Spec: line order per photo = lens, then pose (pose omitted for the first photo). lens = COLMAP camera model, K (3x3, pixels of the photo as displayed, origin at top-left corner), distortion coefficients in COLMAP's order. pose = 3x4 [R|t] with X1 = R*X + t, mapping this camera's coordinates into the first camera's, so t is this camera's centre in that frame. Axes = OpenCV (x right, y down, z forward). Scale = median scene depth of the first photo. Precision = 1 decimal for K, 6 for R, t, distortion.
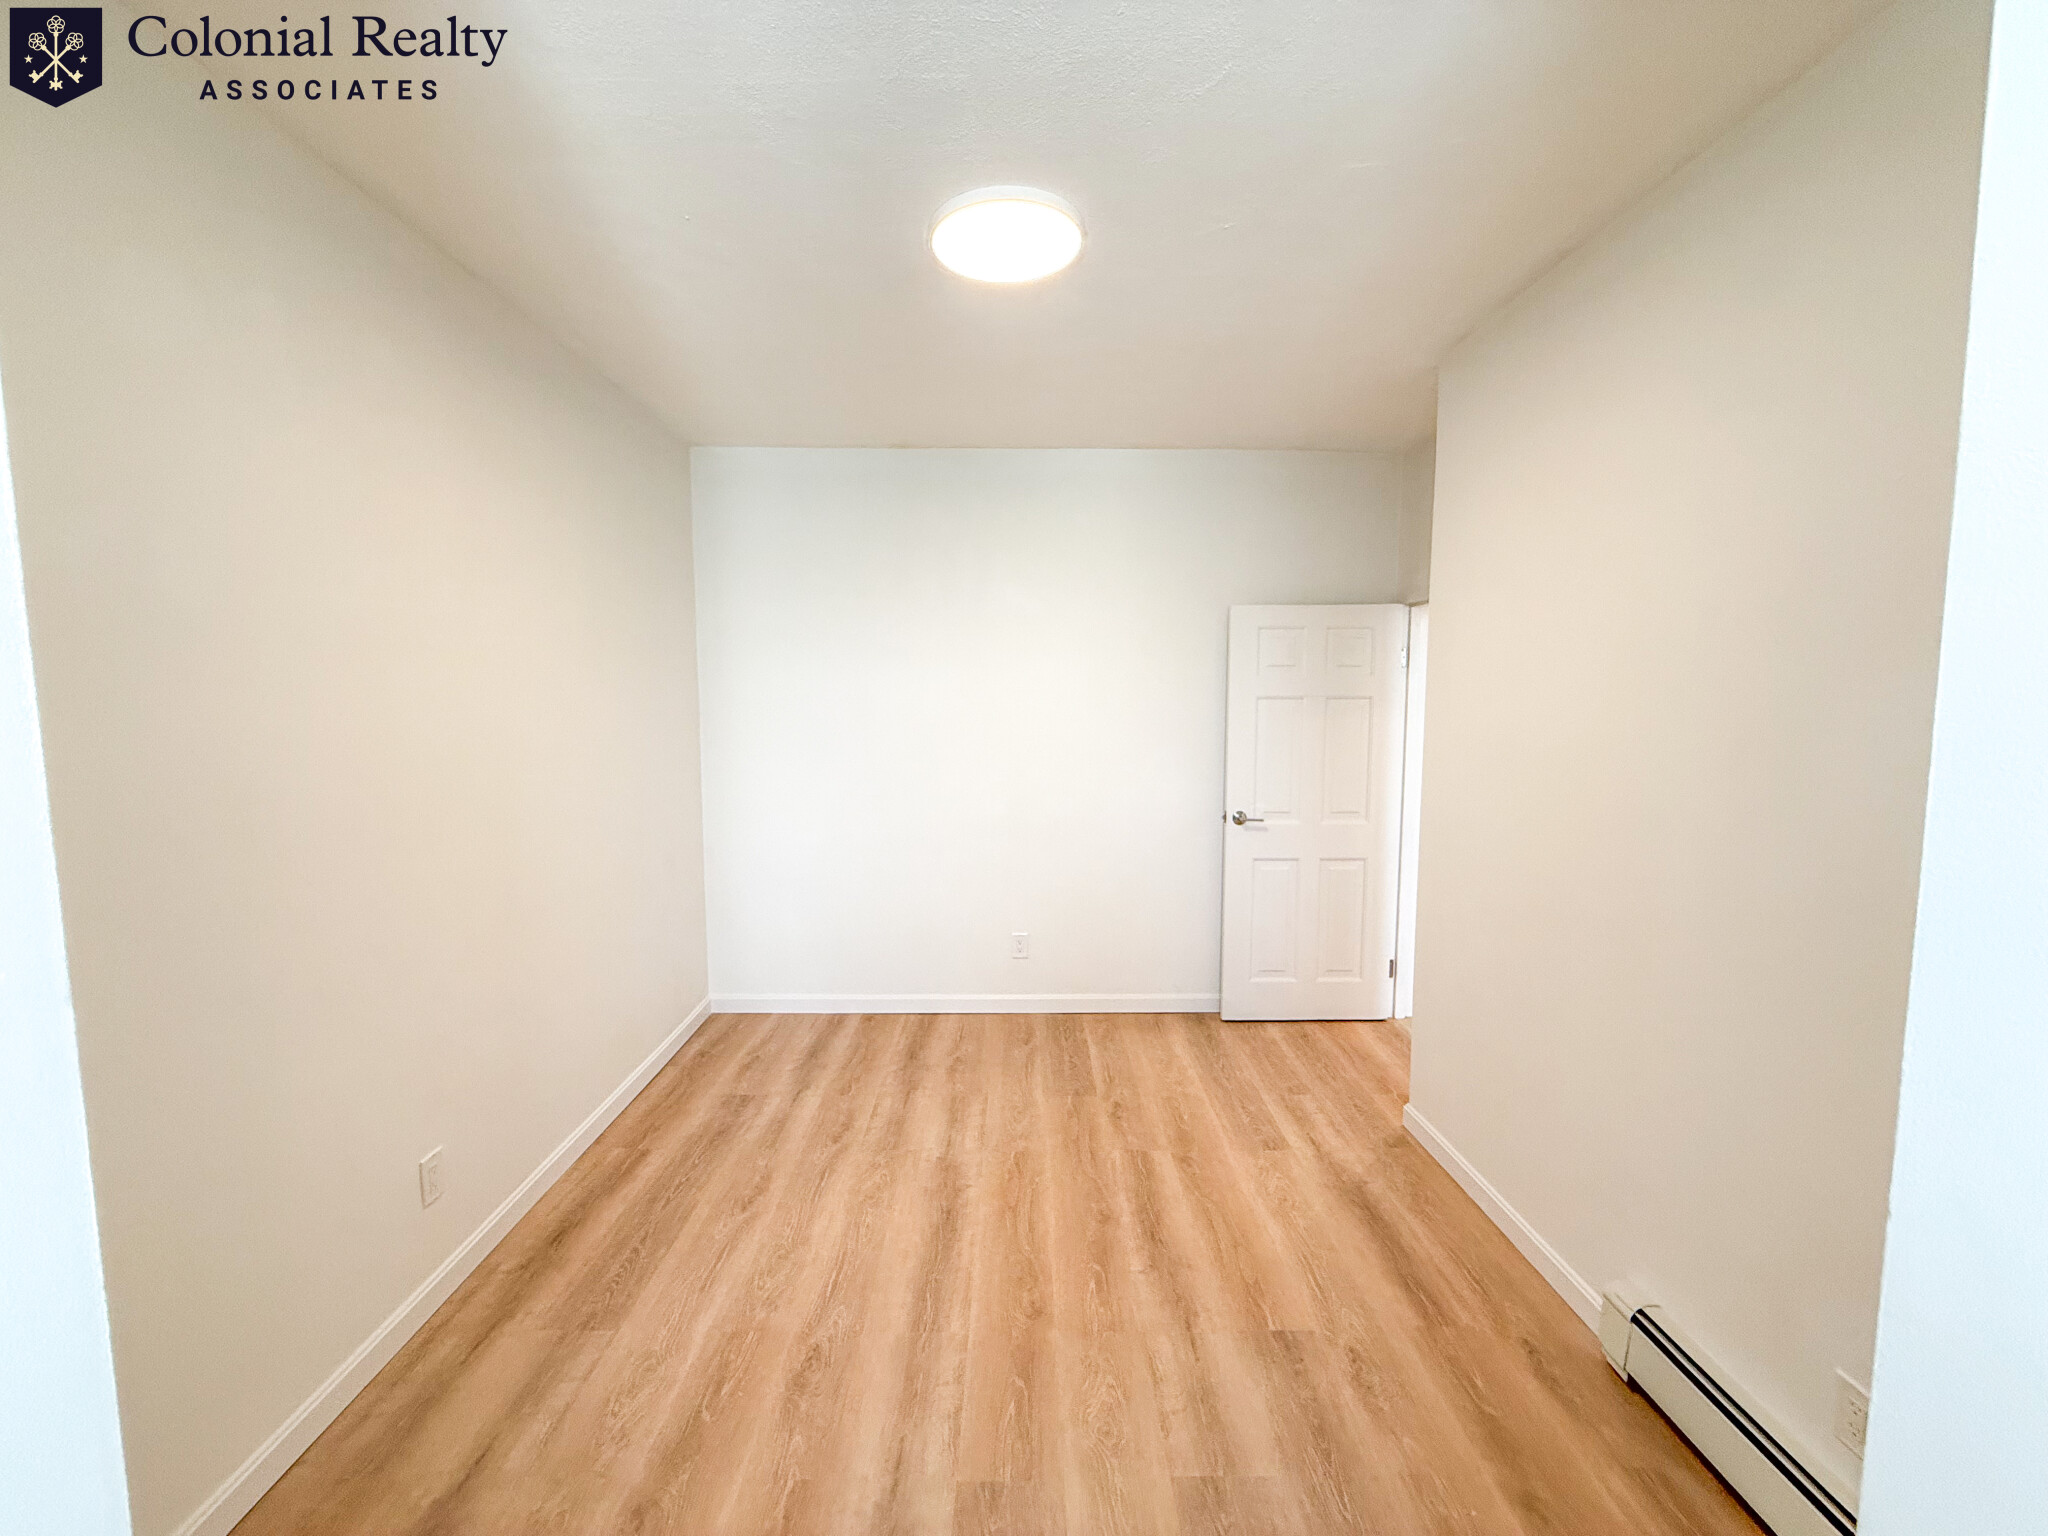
lens RADIAL K [[814.4, 0, 1018.6], [0, 814.4, 768.3], [0, 0, 1]] dist [0.001662, -0.000029]
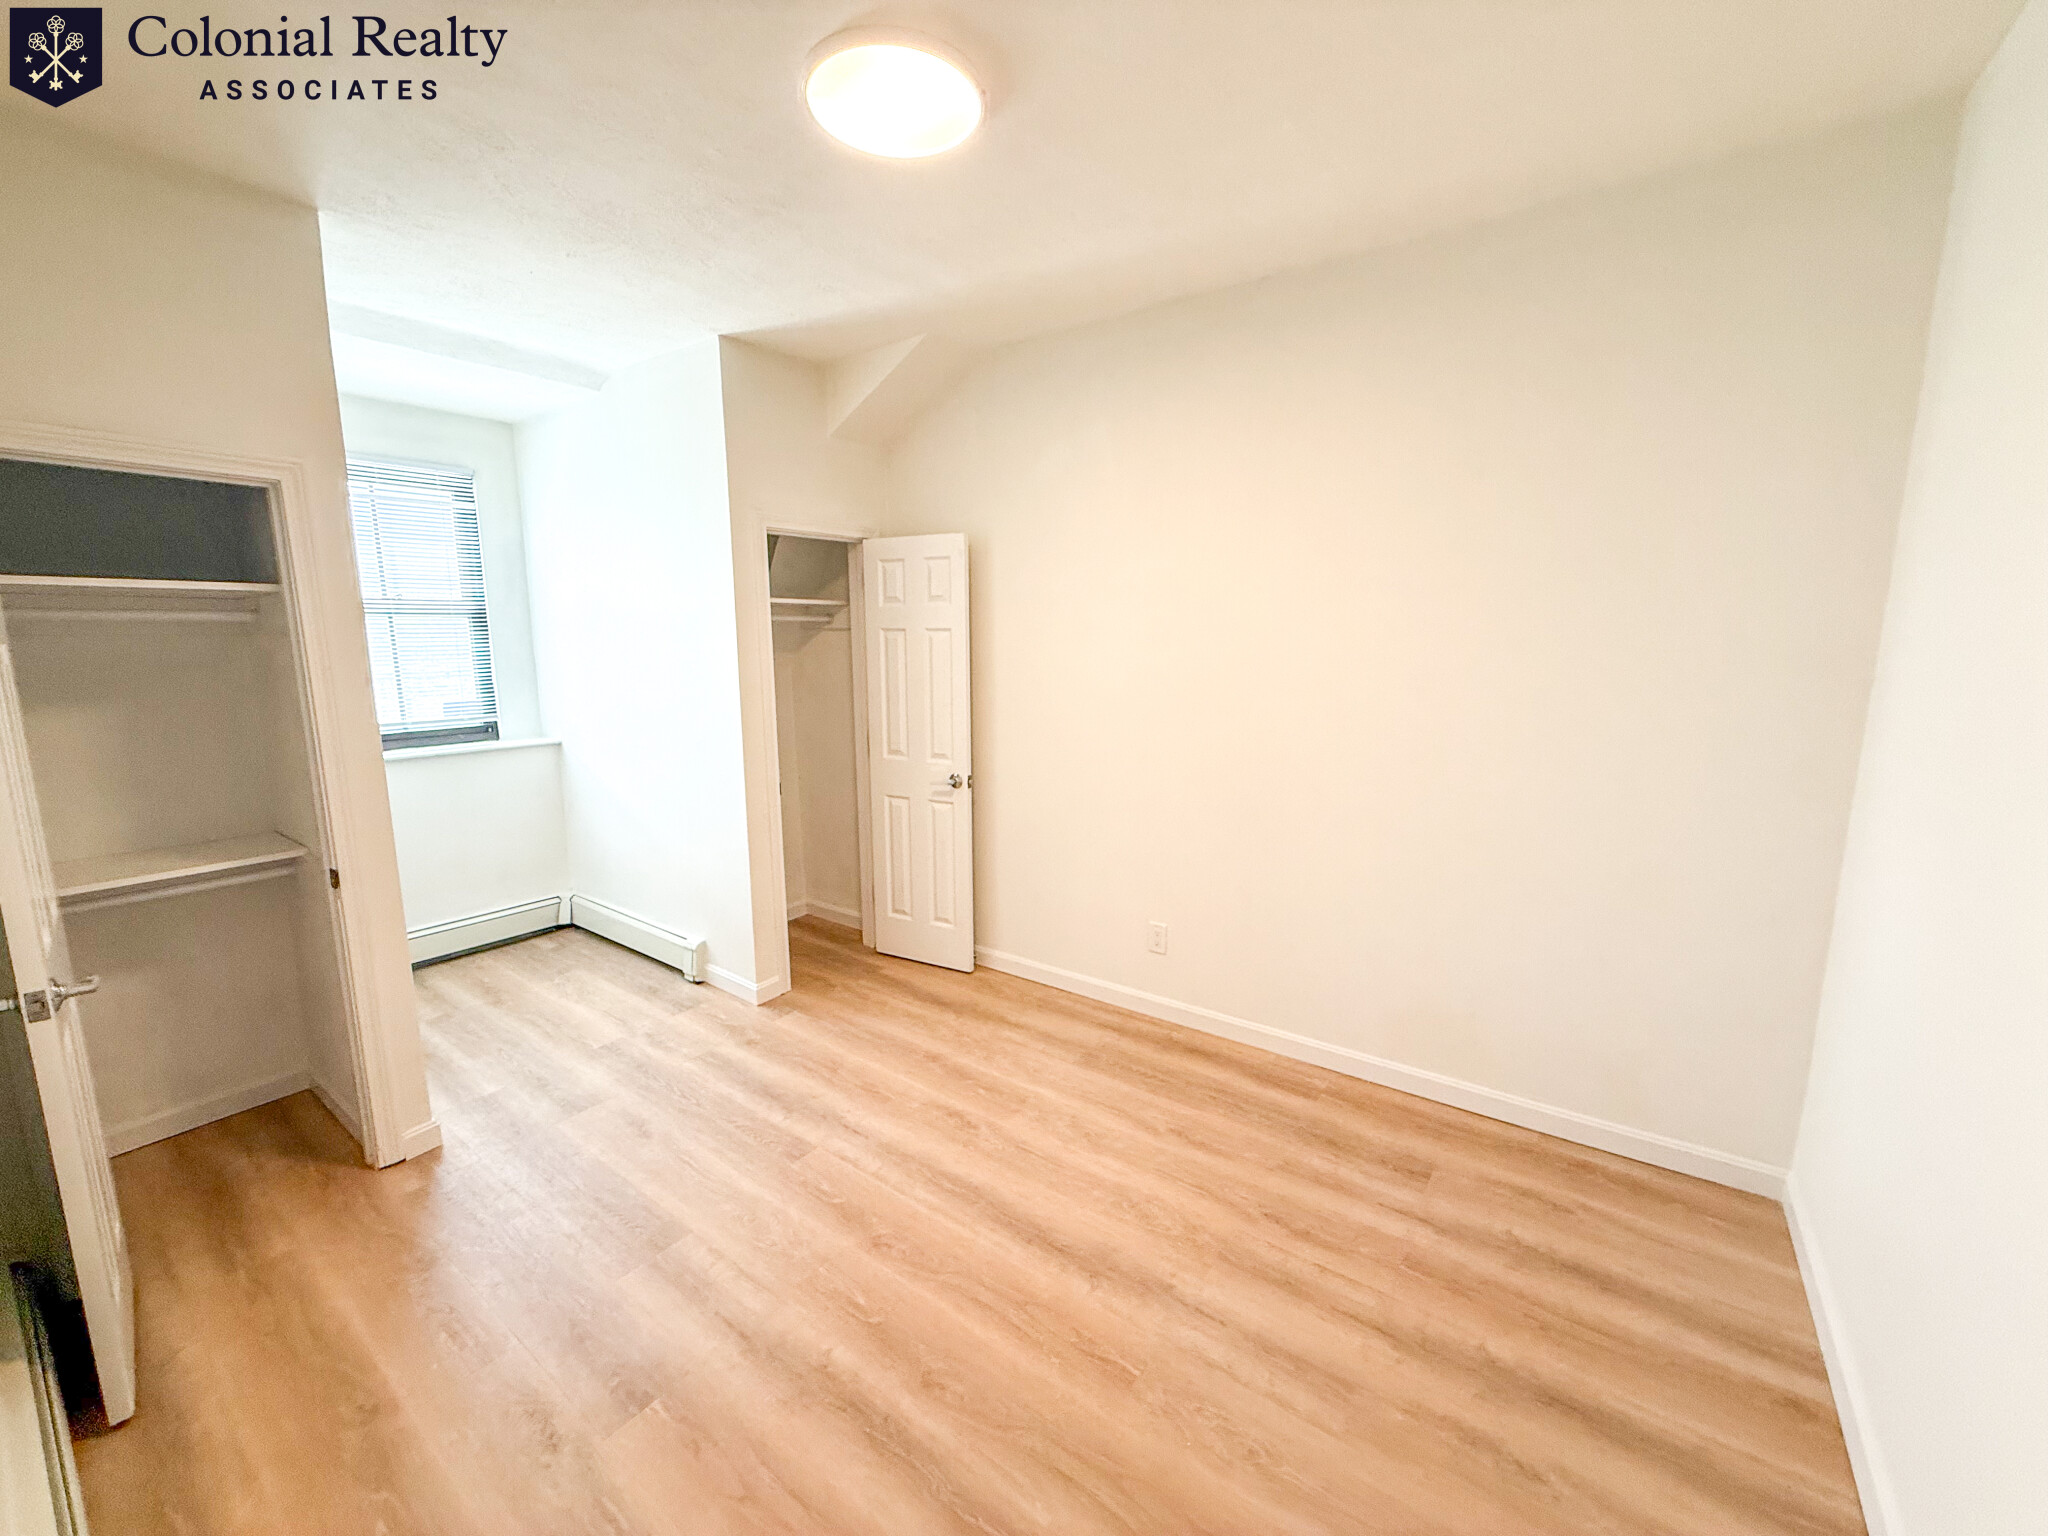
lens RADIAL K [[814.4, 0, 1018.6], [0, 814.4, 768.3], [0, 0, 1]] dist [0.001662, -0.000029]
pose [[-0.600473, 0.136560, -0.787898, 0.496279], [-0.062501, 0.974280, 0.216498, -0.113209], [0.797199, 0.179246, -0.576494, 1.255888]]
